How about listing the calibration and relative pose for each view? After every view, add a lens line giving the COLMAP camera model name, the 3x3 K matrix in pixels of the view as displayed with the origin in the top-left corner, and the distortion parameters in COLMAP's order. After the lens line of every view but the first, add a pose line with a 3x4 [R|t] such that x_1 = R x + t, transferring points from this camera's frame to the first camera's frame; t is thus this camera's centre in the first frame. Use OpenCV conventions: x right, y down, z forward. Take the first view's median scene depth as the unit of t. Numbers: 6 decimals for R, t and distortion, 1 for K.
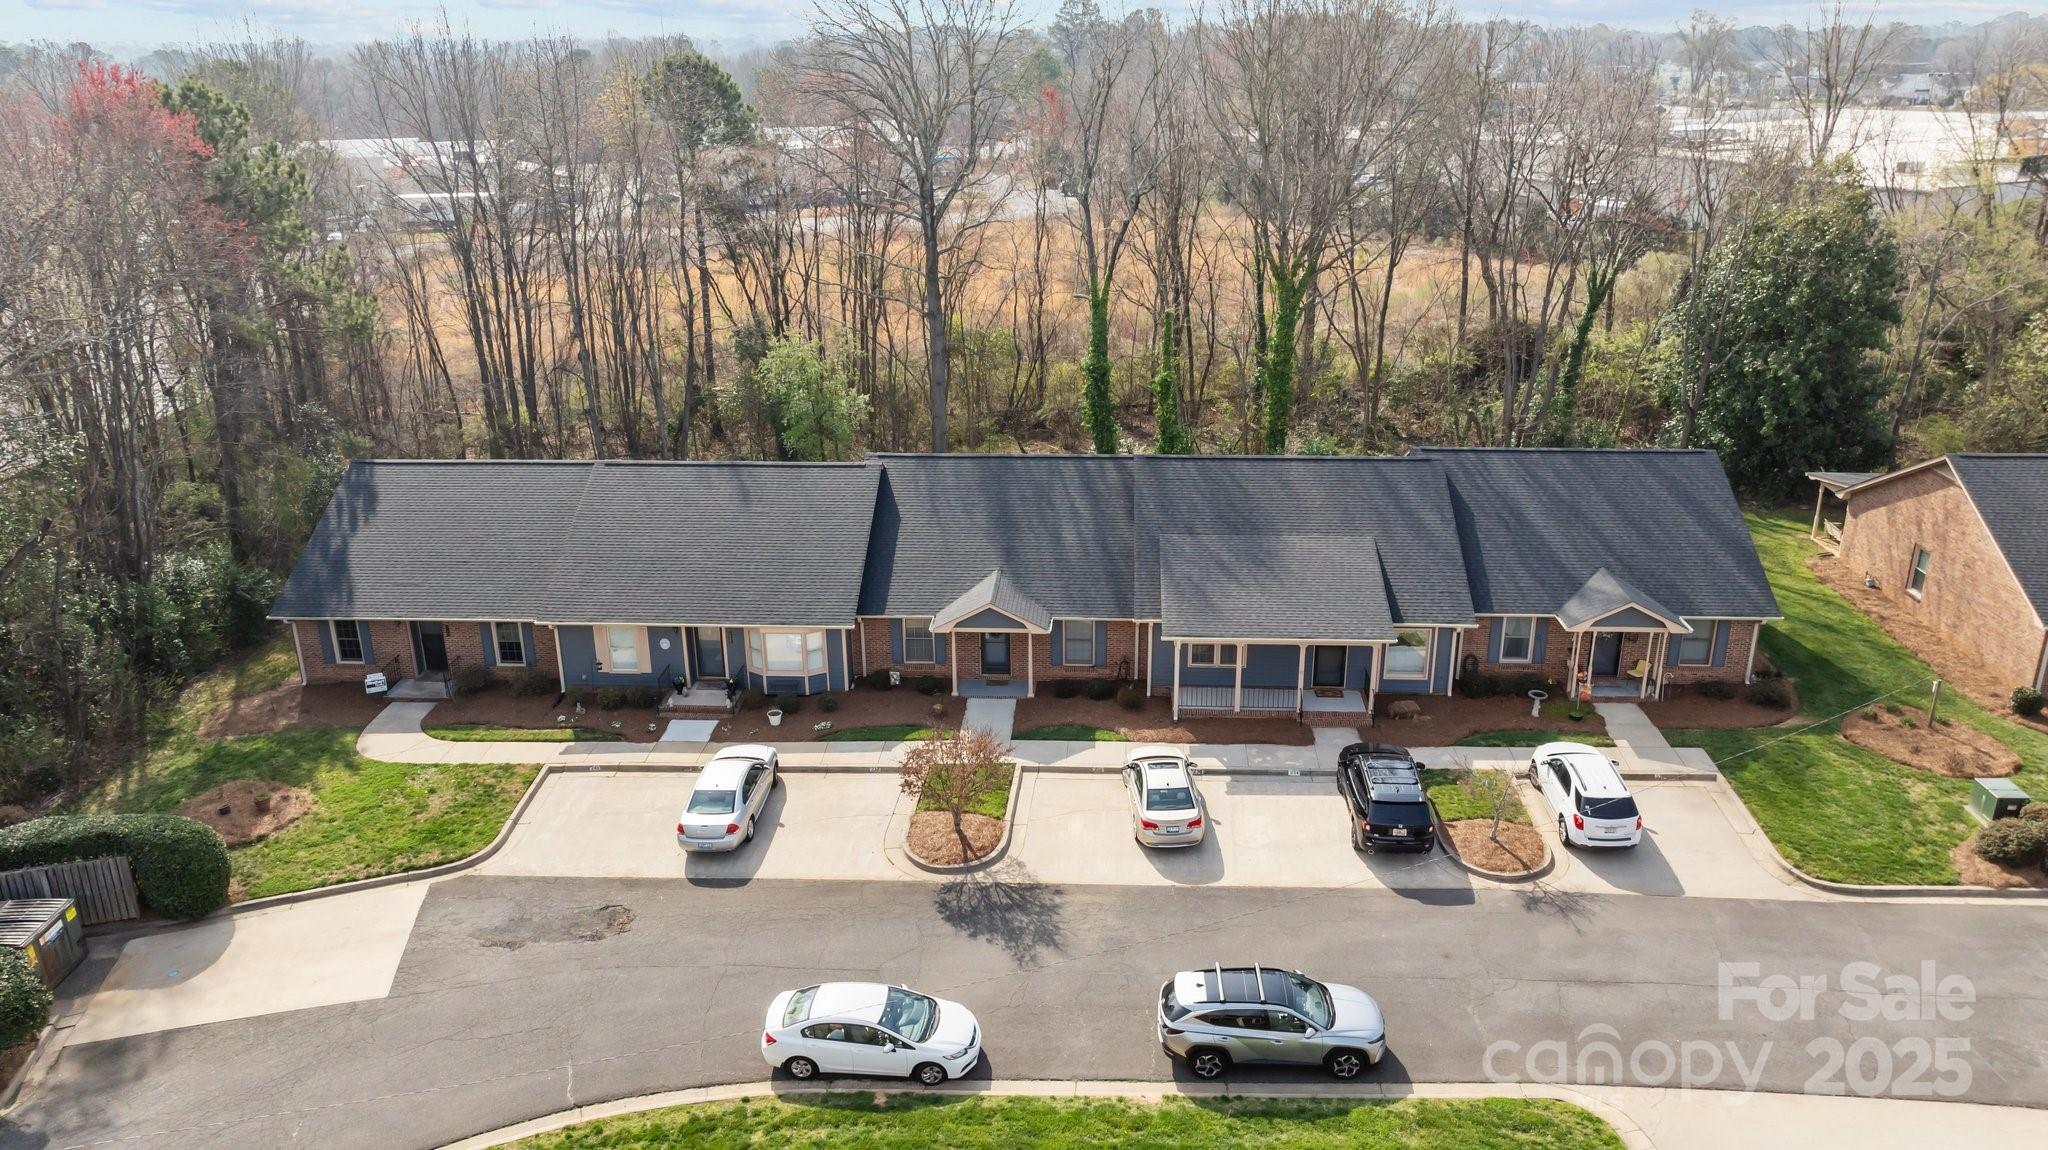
lens RADIAL K [[1472.7, 0, 1024.0], [0, 1472.7, 575.0], [0, 0, 1]] dist [-0.003532, -0.000759]
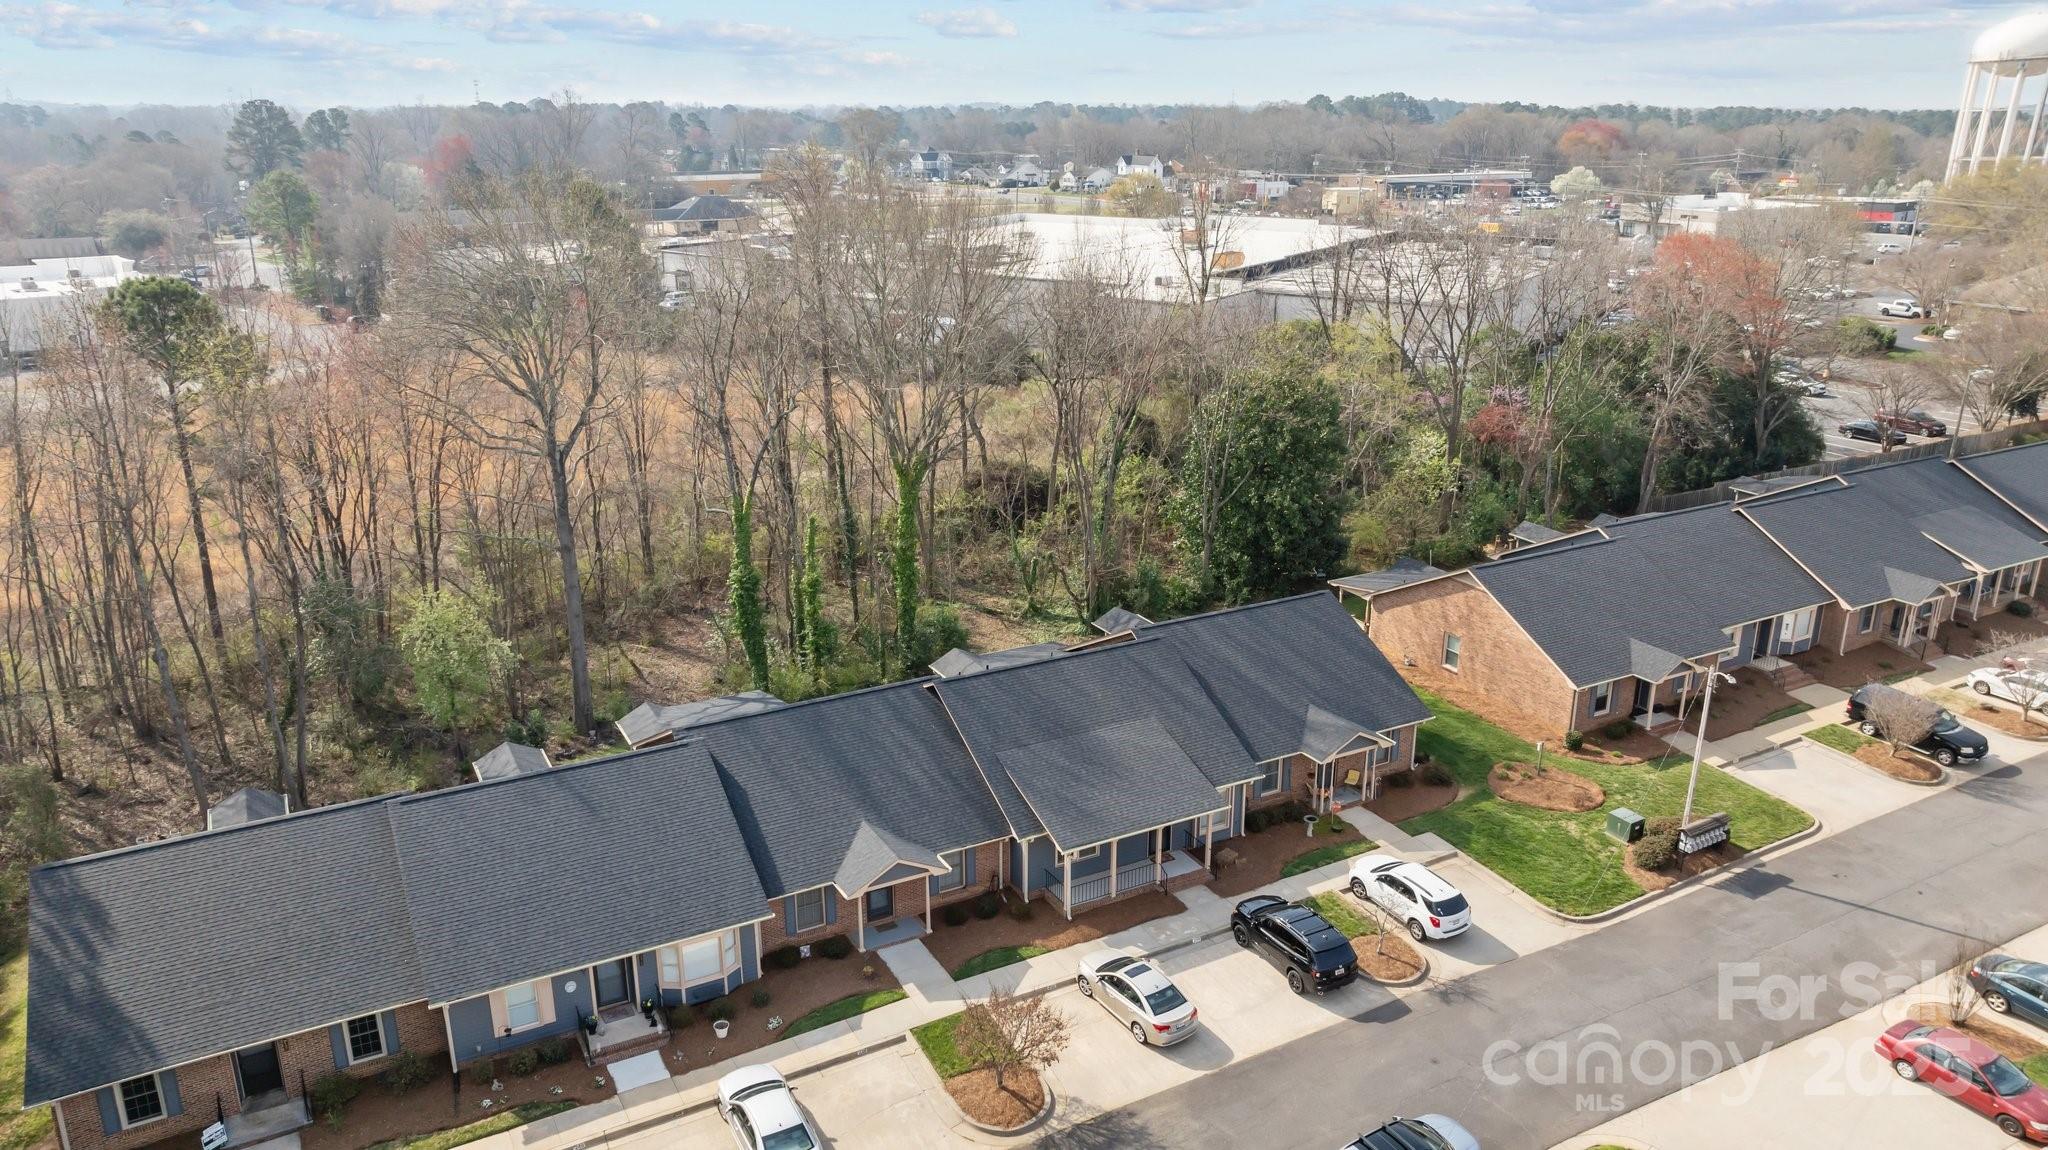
lens RADIAL K [[1449.6, 0, 1008.3], [0, 1449.6, 576.4], [0, 0, 1]] dist [-0.028925, 0.041243]
pose [[0.849373, -0.159501, 0.503115, -0.452178], [0.177119, 0.984104, 0.012971, -0.182105], [-0.497186, 0.078094, 0.864122, 0.051271]]
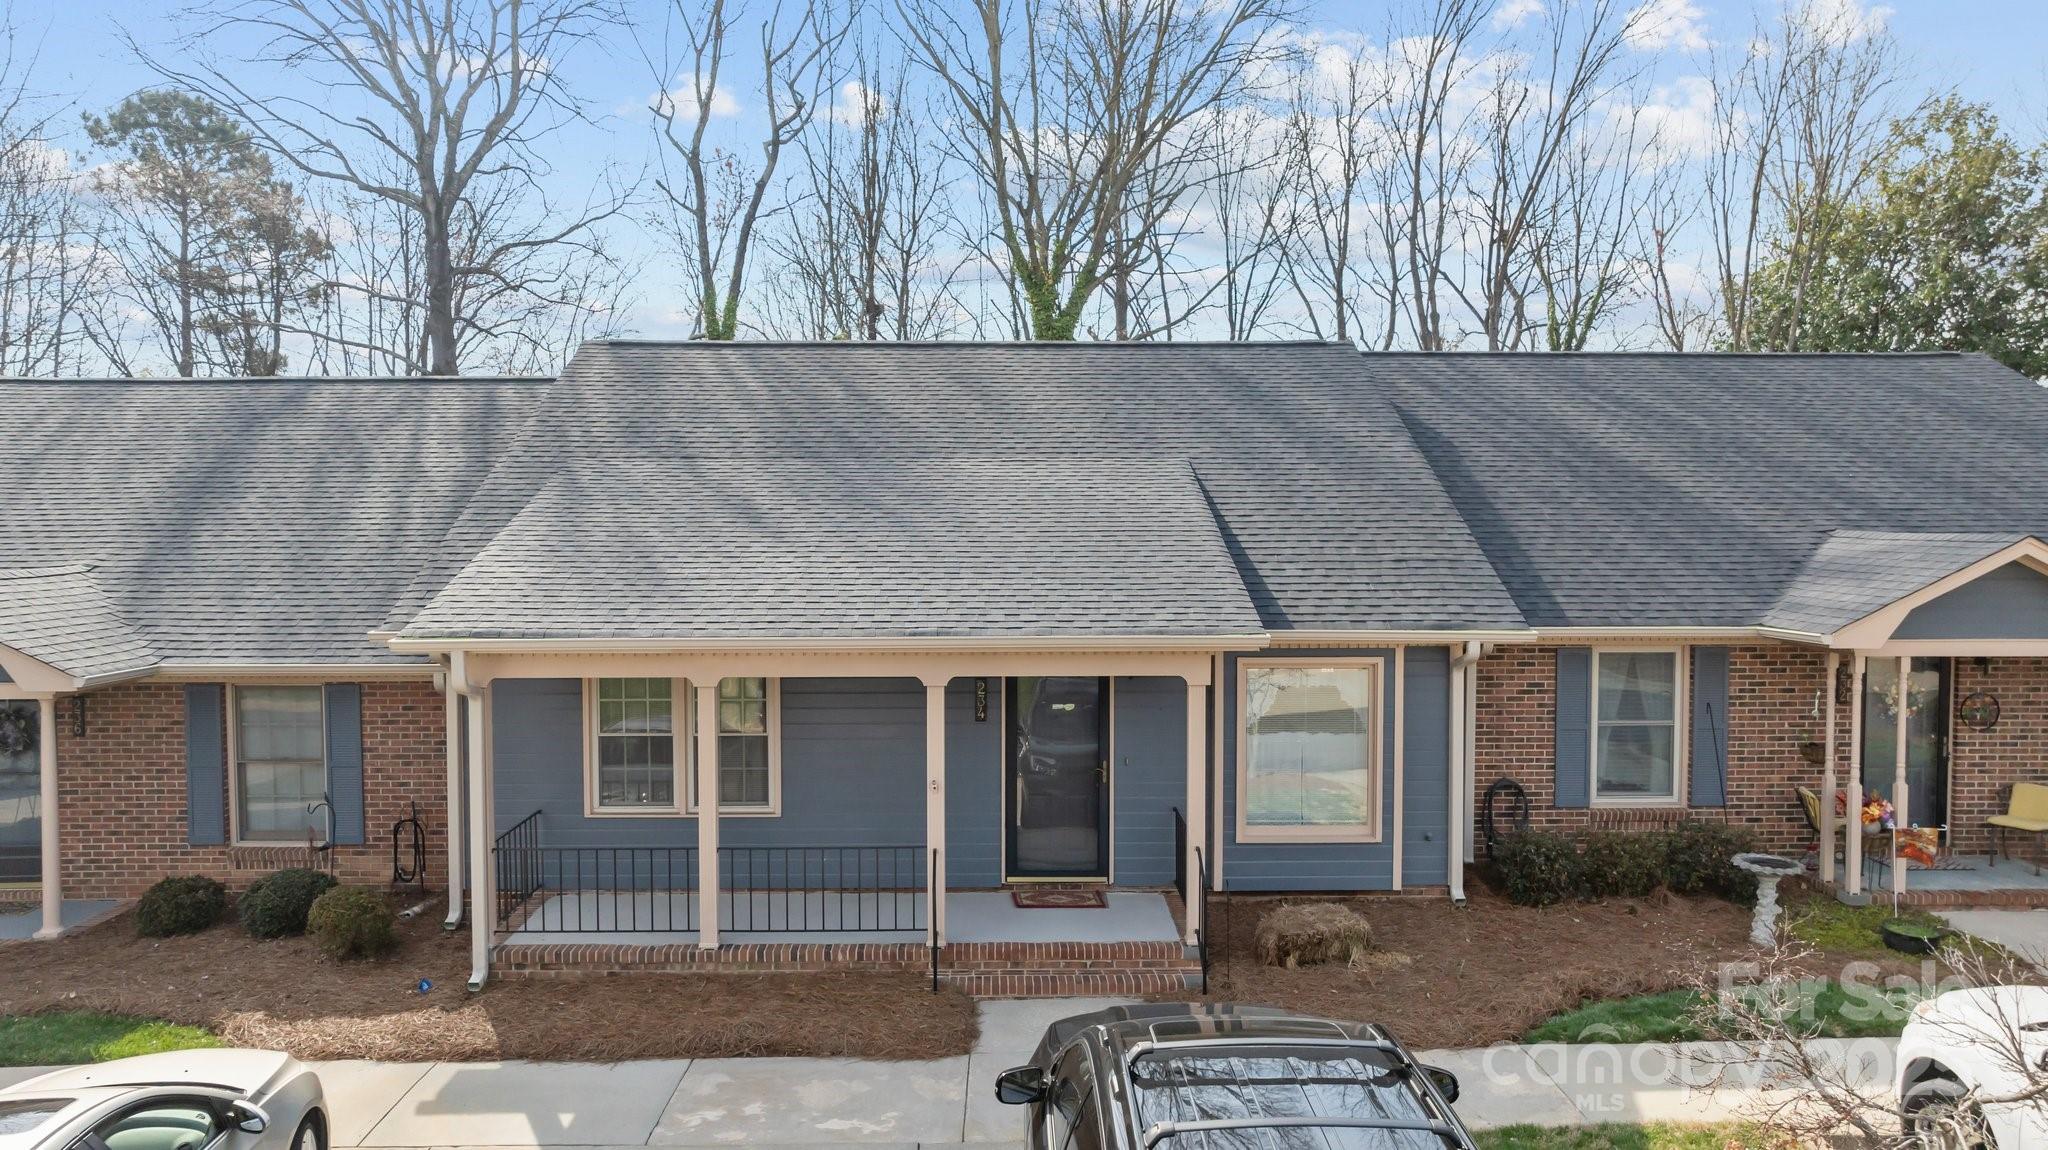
lens RADIAL K [[1449.6, 0, 1008.3], [0, 1449.6, 576.4], [0, 0, 1]] dist [-0.028925, 0.041243]
pose [[0.997614, 0.001236, 0.069028, 0.181797], [0.019637, 0.953463, -0.300871, 0.108724], [-0.066188, 0.301508, 0.951163, 0.724507]]
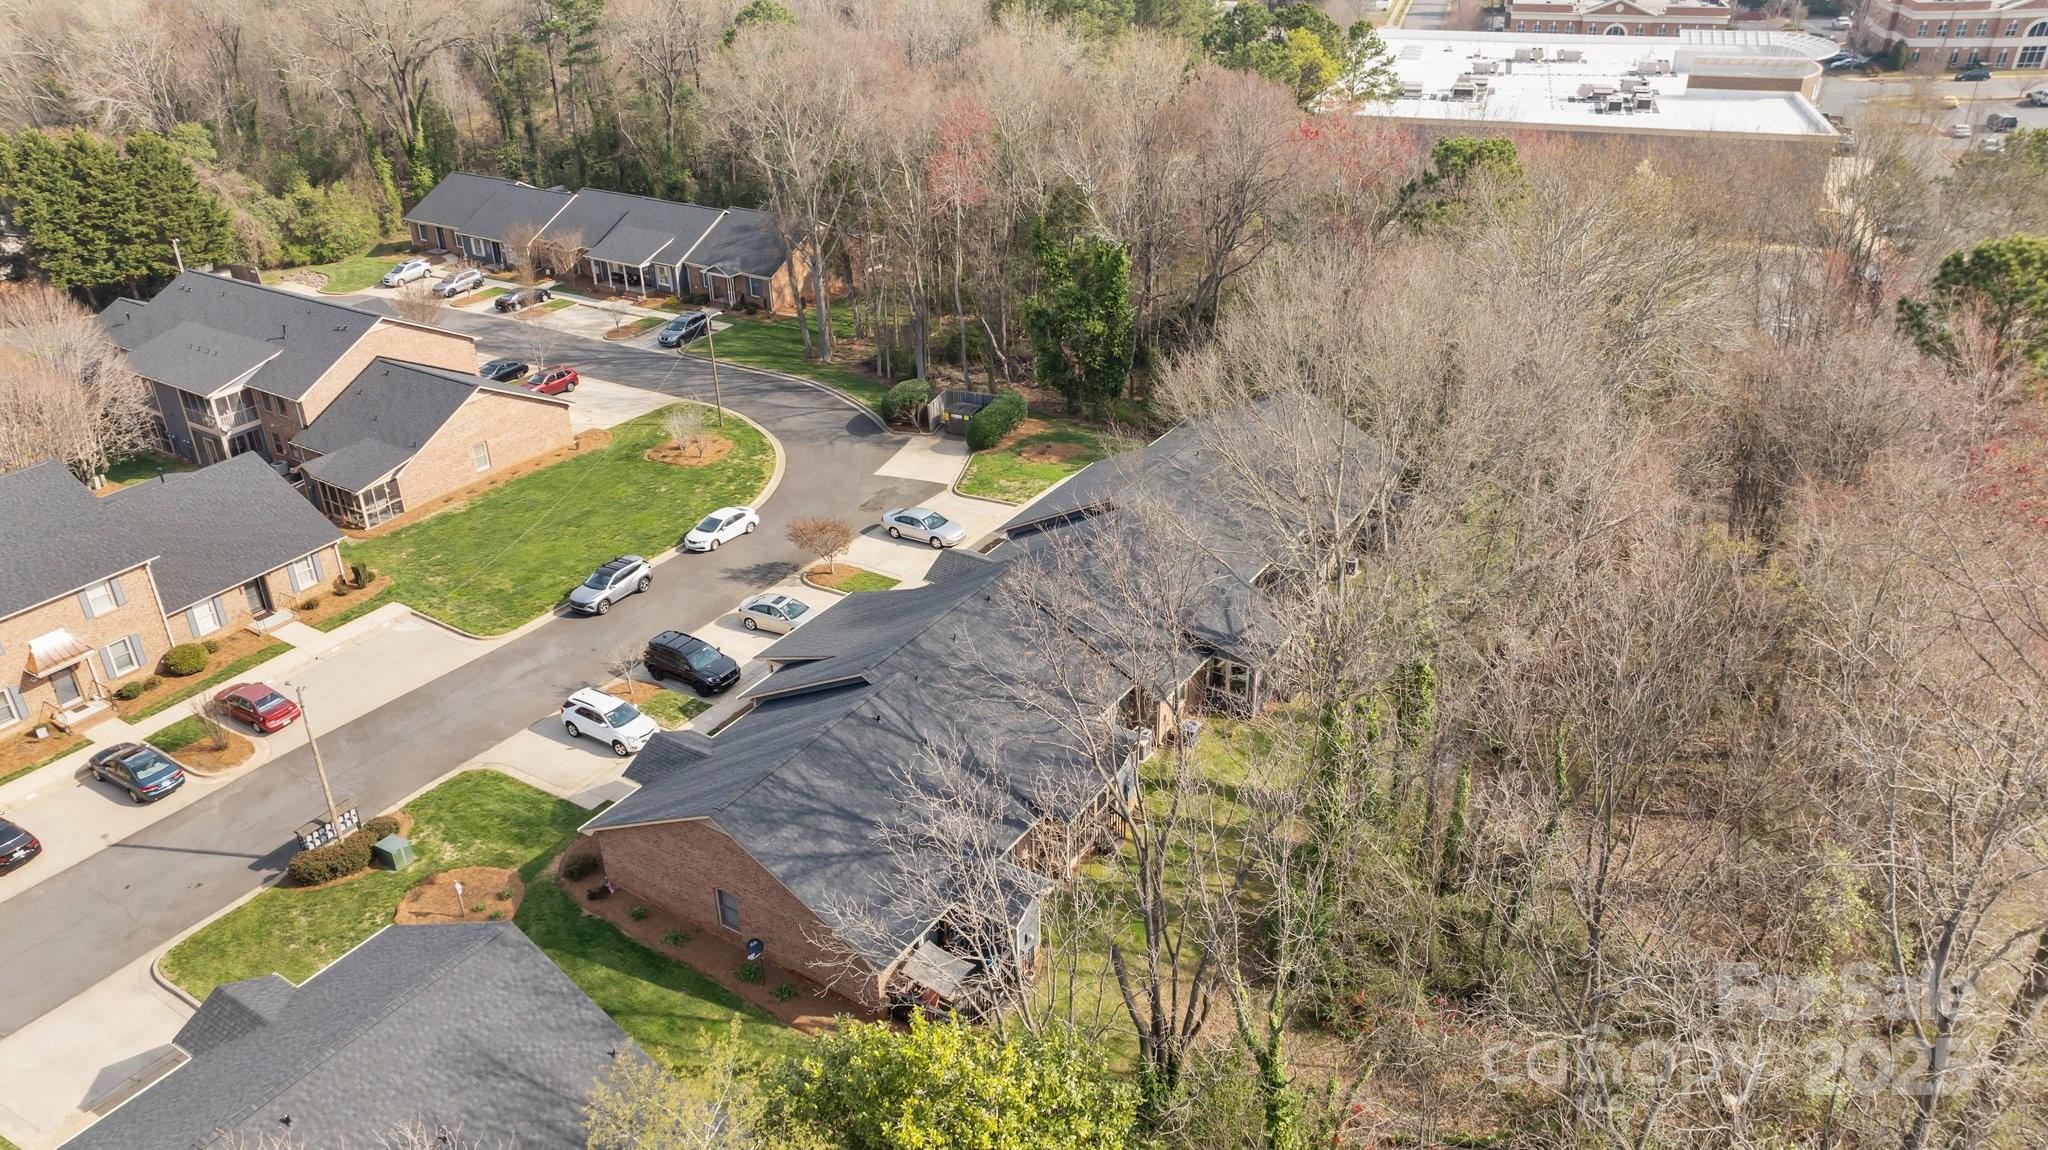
lens RADIAL K [[1449.6, 0, 1008.3], [0, 1449.6, 576.4], [0, 0, 1]] dist [-0.028925, 0.041243]
pose [[-0.491755, 0.416215, -0.764815, 1.152761], [-0.293131, 0.747954, 0.595515, -0.910677], [0.819909, 0.517039, -0.245805, 1.468479]]
